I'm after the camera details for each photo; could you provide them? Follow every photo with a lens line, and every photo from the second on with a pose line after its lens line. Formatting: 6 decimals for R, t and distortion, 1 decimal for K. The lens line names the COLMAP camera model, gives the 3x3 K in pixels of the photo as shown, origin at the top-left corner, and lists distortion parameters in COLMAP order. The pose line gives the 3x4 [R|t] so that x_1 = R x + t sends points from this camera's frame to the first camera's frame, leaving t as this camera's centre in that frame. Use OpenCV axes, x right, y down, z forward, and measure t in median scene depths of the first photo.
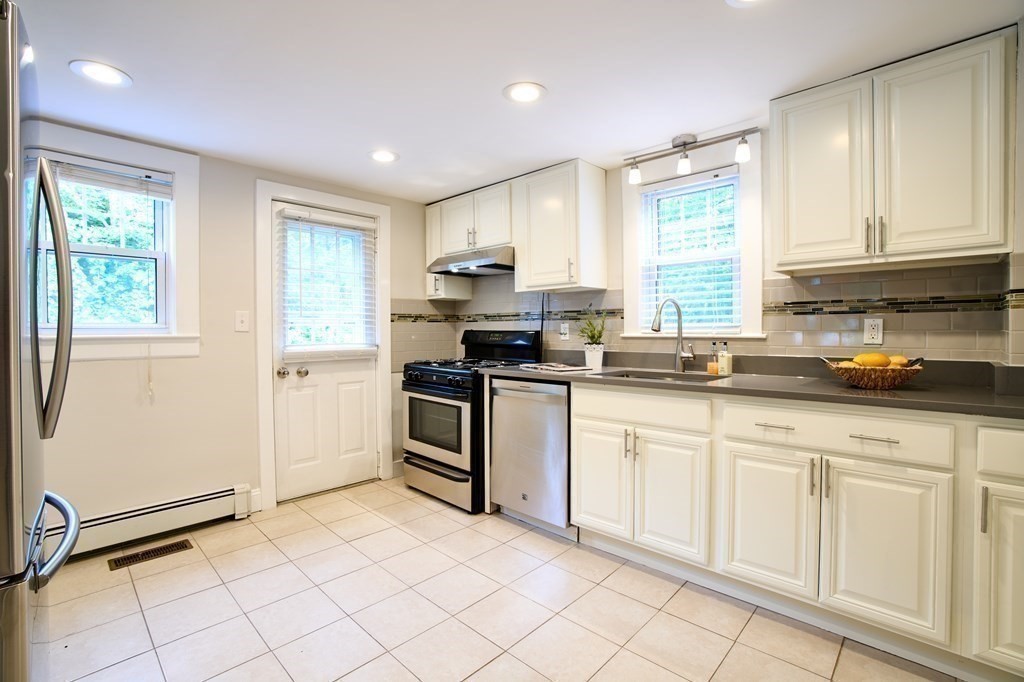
lens RADIAL K [[475.5, 0, 512.0], [0, 475.5, 341.0], [0, 0, 1]] dist [-0.014350, 0.007600]
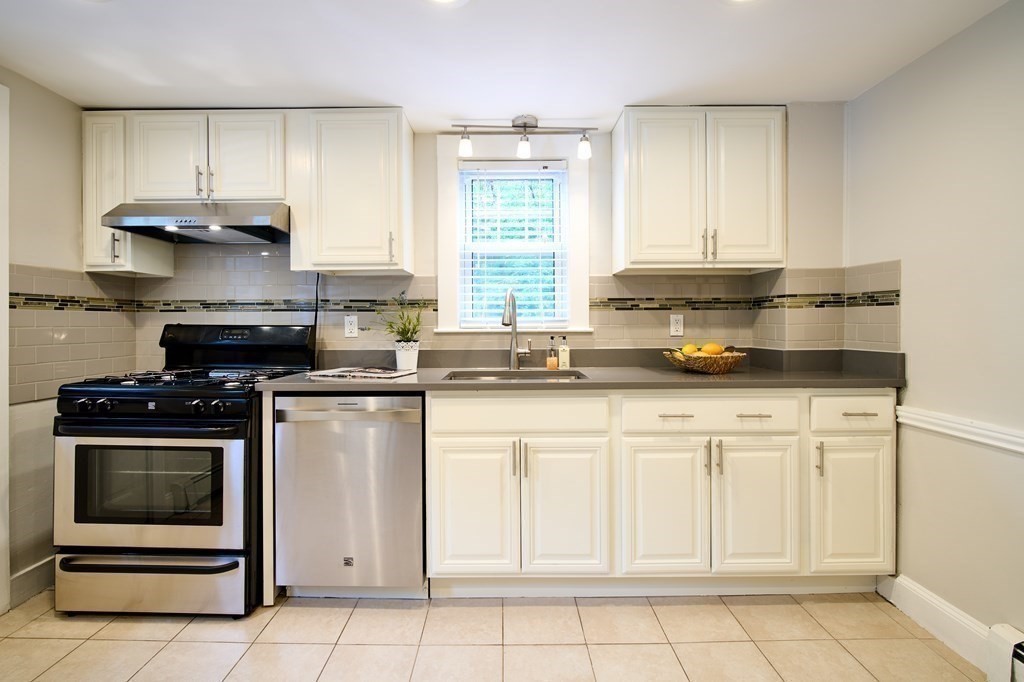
lens RADIAL K [[488.0, 0, 508.7], [0, 488.0, 322.6], [0, 0, 1]] dist [0.004641, 0.001081]
pose [[0.729774, 0.005049, 0.683670, -0.284160], [0.016213, 0.999564, -0.024689, -0.002704], [-0.683496, 0.029102, 0.729374, 0.290604]]
